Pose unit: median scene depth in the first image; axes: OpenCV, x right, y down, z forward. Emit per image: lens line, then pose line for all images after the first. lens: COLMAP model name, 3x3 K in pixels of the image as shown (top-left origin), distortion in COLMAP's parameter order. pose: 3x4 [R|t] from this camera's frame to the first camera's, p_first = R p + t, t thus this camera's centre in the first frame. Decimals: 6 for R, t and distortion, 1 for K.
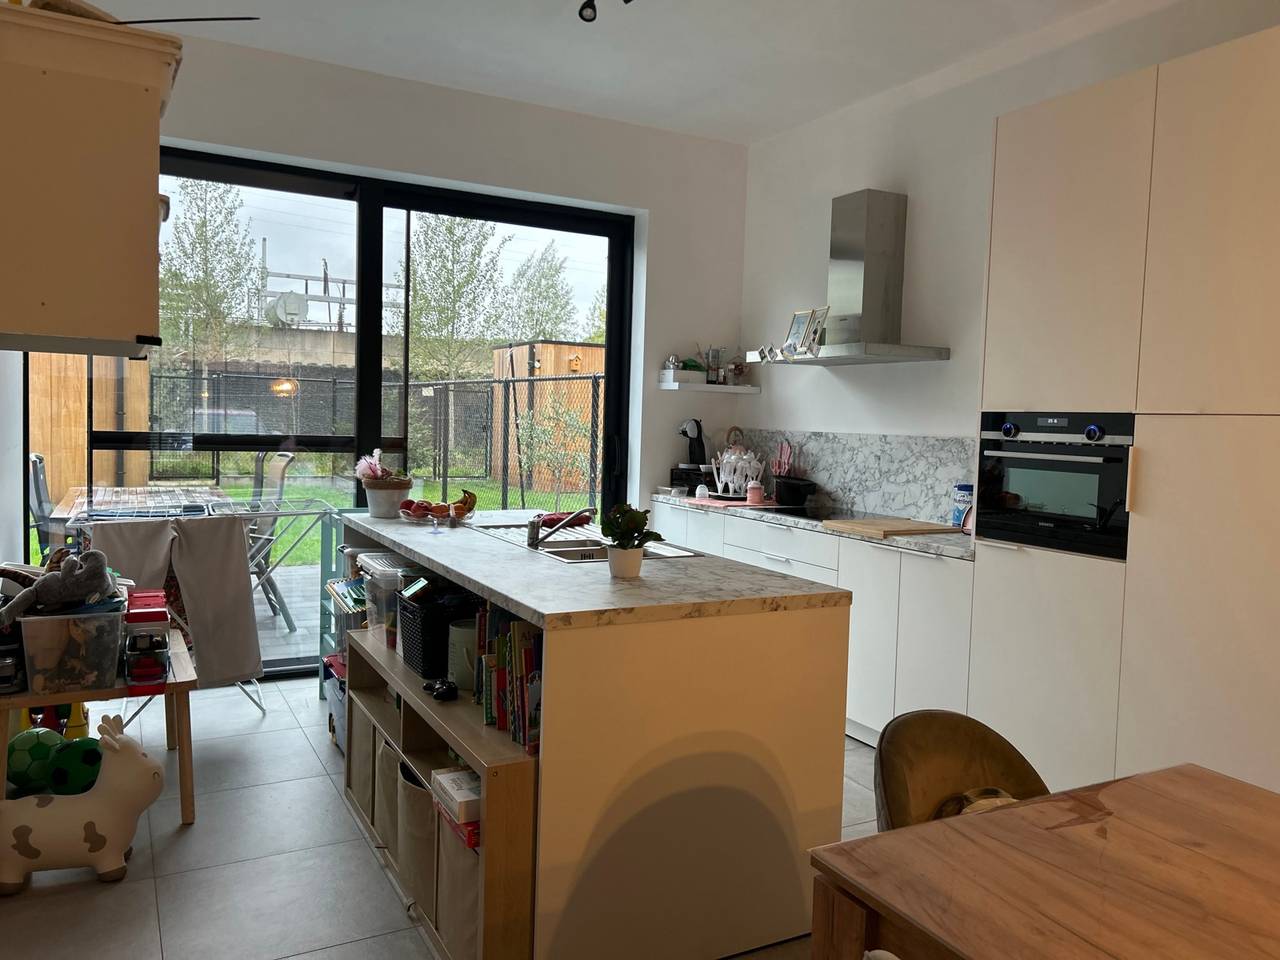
lens RADIAL K [[961.1, 0, 636.1], [0, 961.1, 459.5], [0, 0, 1]] dist [0.070877, -0.058660]
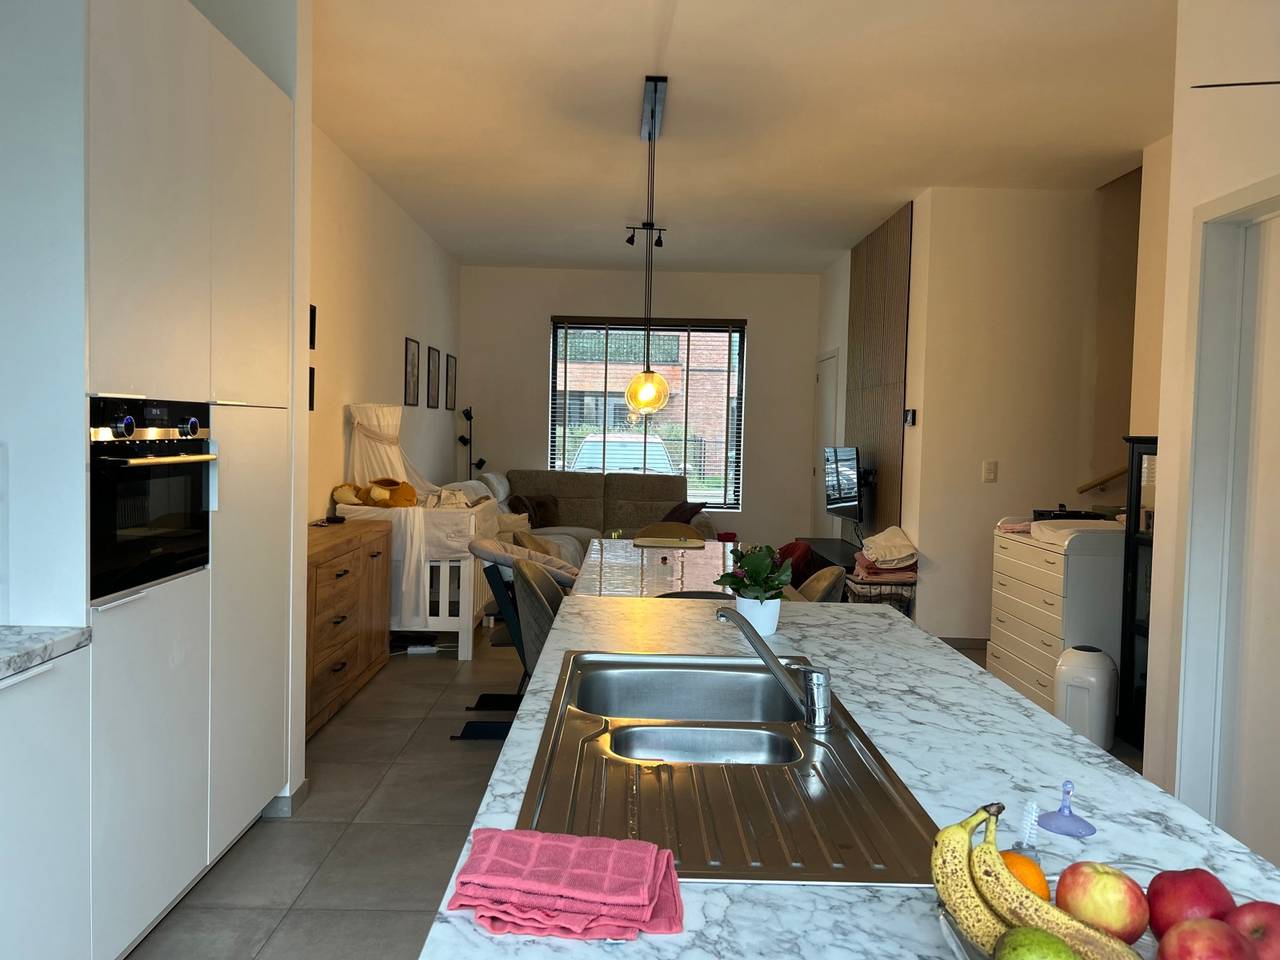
lens RADIAL K [[961.1, 0, 629.0], [0, 961.1, 478.4], [0, 0, 1]] dist [0.070877, -0.058660]
pose [[-0.881693, -0.072888, 0.466160, -0.154689], [-0.028537, 0.994425, 0.101513, -0.047599], [-0.470960, 0.076200, -0.878857, 0.947157]]
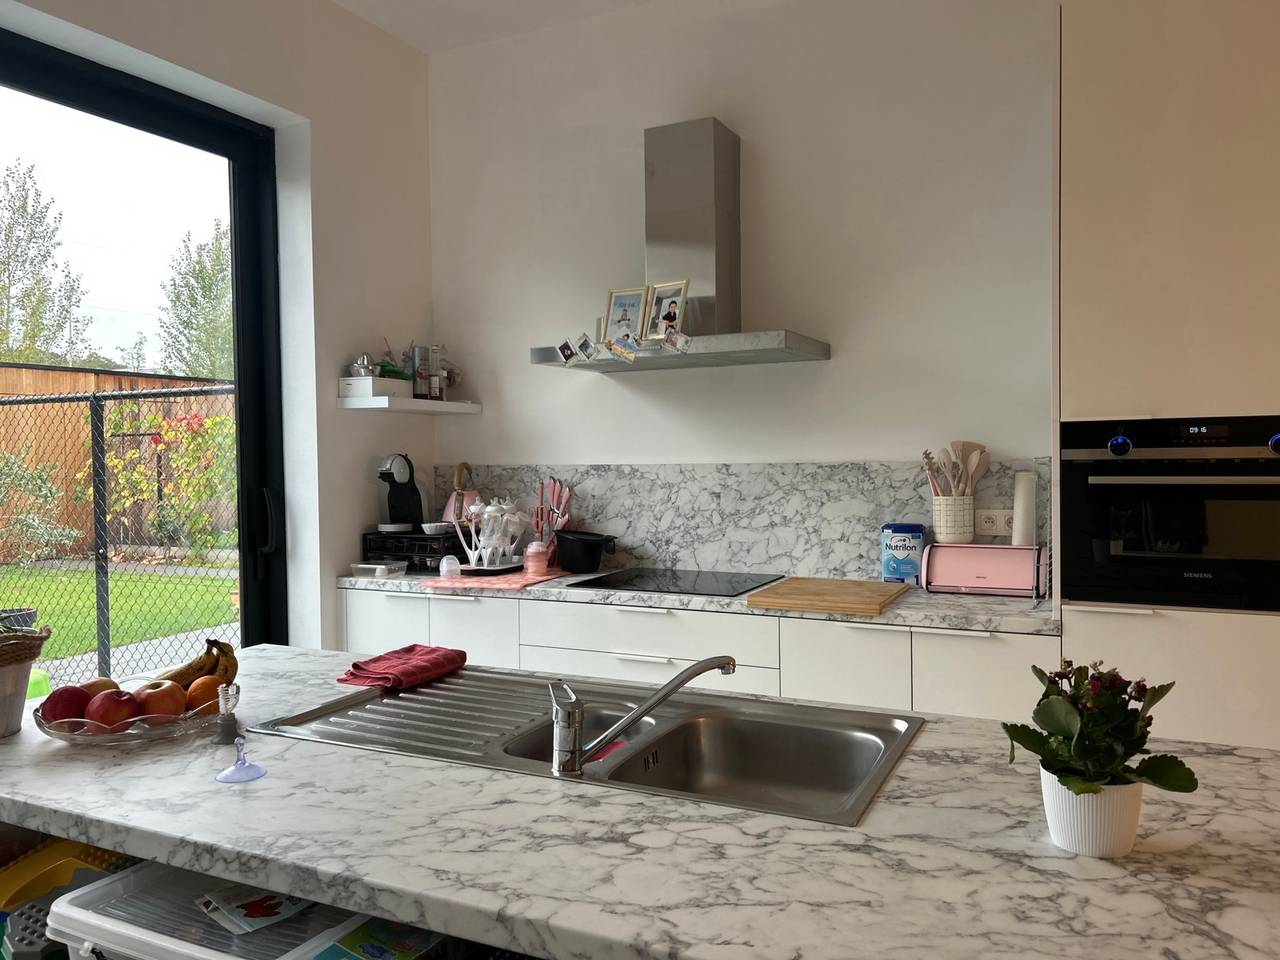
lens RADIAL K [[961.1, 0, 635.5], [0, 961.1, 457.5], [0, 0, 1]] dist [0.070877, -0.058660]
pose [[0.811273, -0.042822, 0.583097, -0.208457], [0.063104, 0.997901, -0.014513, -0.022262], [-0.581252, 0.048570, 0.812273, 0.417695]]
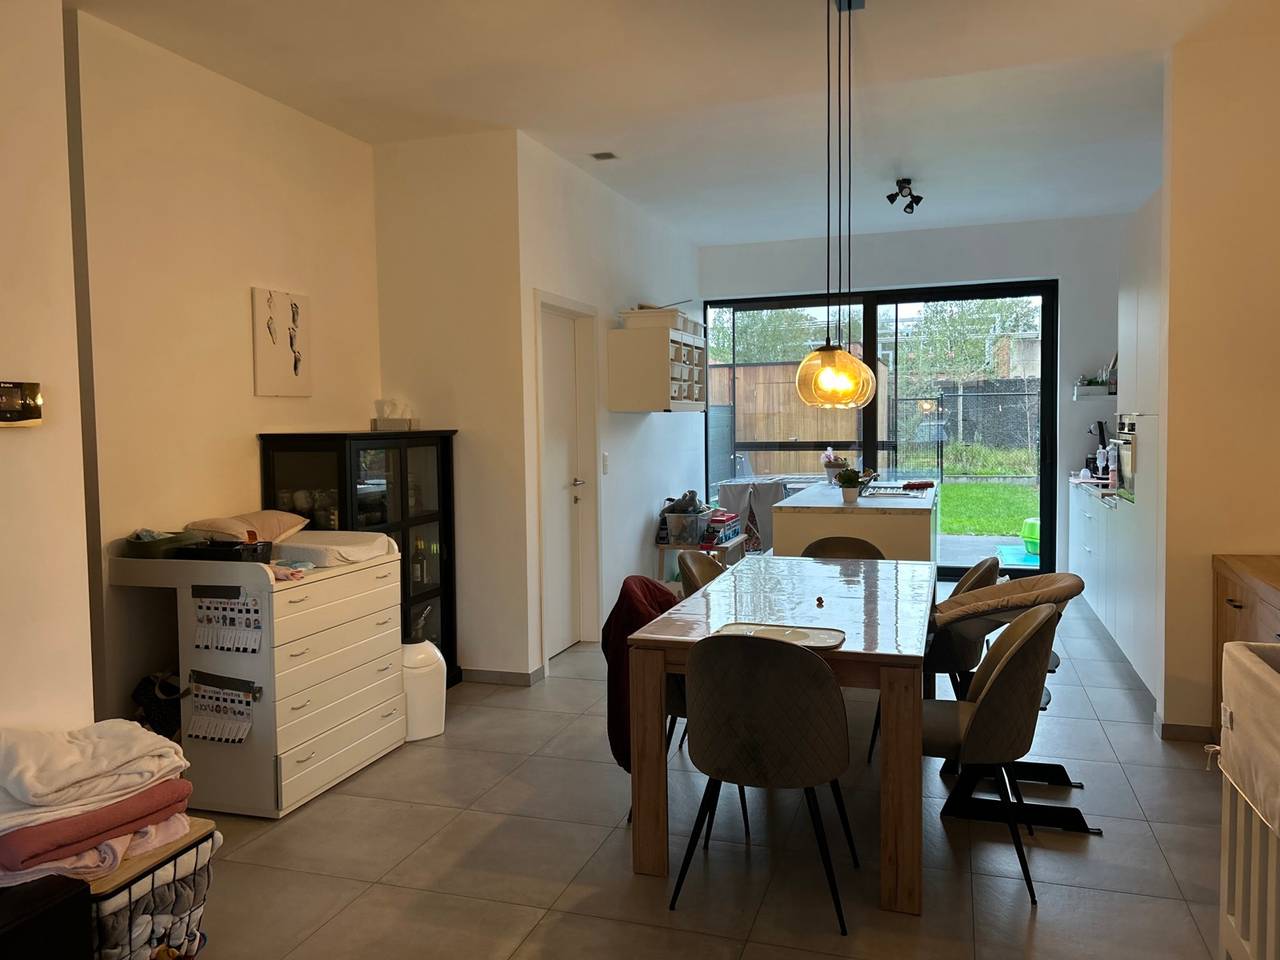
lens RADIAL K [[961.1, 0, 631.0], [0, 961.1, 476.2], [0, 0, 1]] dist [0.070877, -0.058660]
pose [[0.690581, -0.000728, -0.723255, 0.661758], [0.006628, 0.999964, 0.005322, 0.026273], [0.723225, -0.008469, 0.690560, -0.477882]]
